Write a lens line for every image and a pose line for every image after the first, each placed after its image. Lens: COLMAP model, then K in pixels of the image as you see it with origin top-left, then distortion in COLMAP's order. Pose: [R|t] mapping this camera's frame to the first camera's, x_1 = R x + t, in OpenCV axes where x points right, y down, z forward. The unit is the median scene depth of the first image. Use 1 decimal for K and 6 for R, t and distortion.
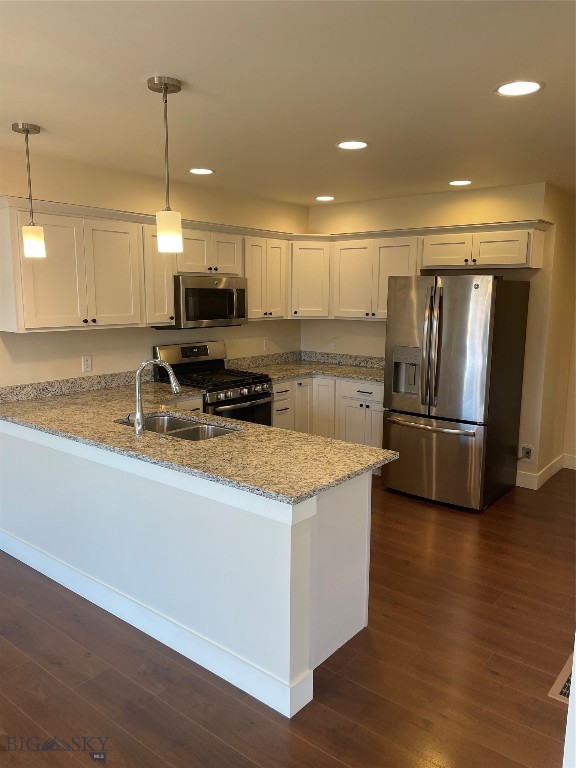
lens RADIAL K [[579.7, 0, 288.0], [0, 579.7, 384.0], [0, 0, 1]] dist [0.060469, 0.000708]
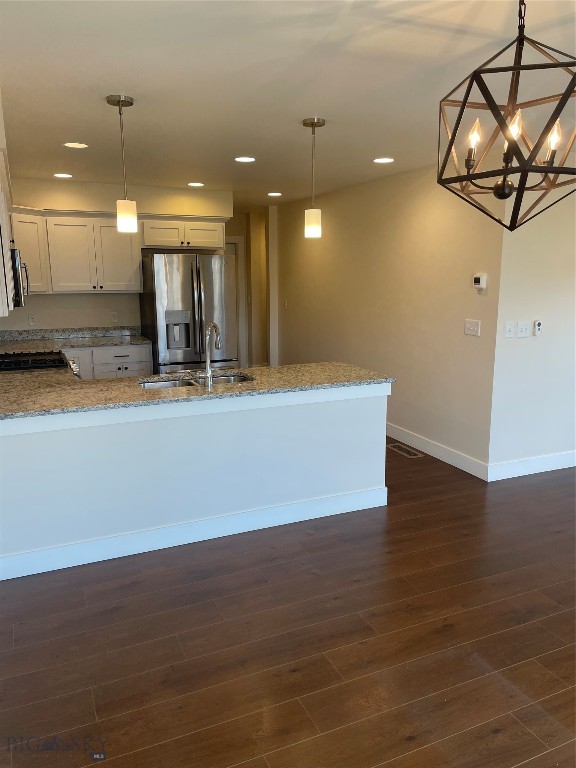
lens RADIAL K [[579.7, 0, 288.0], [0, 579.7, 384.0], [0, 0, 1]] dist [0.060469, 0.000708]
pose [[0.455962, -0.180338, 0.871537, -0.734510], [0.149912, 0.980826, 0.124523, -0.025939], [-0.877283, 0.073876, 0.474254, 0.183178]]
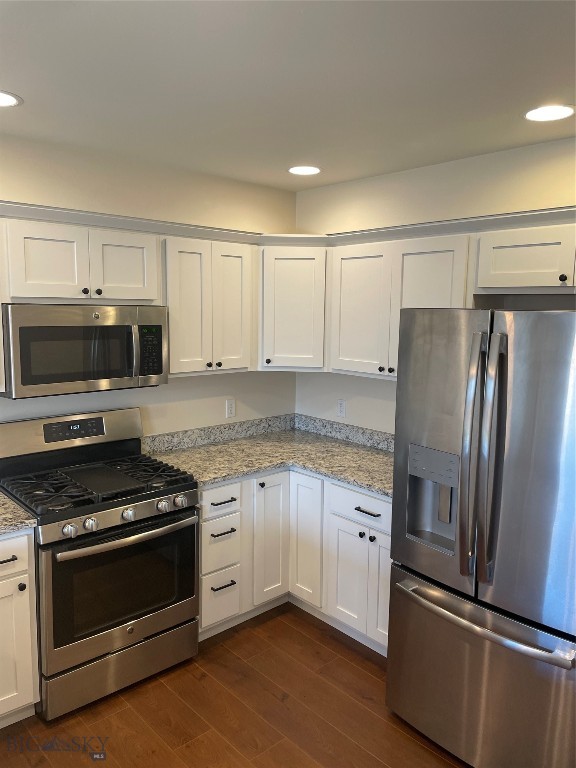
lens RADIAL K [[580.7, 0, 283.7], [0, 580.7, 369.6], [0, 0, 1]] dist [0.053386, -0.002128]
pose [[0.986713, 0.025794, -0.160414, 0.141435], [-0.033978, 0.998246, -0.048491, -0.093569], [0.158882, 0.053297, 0.985858, 0.438226]]
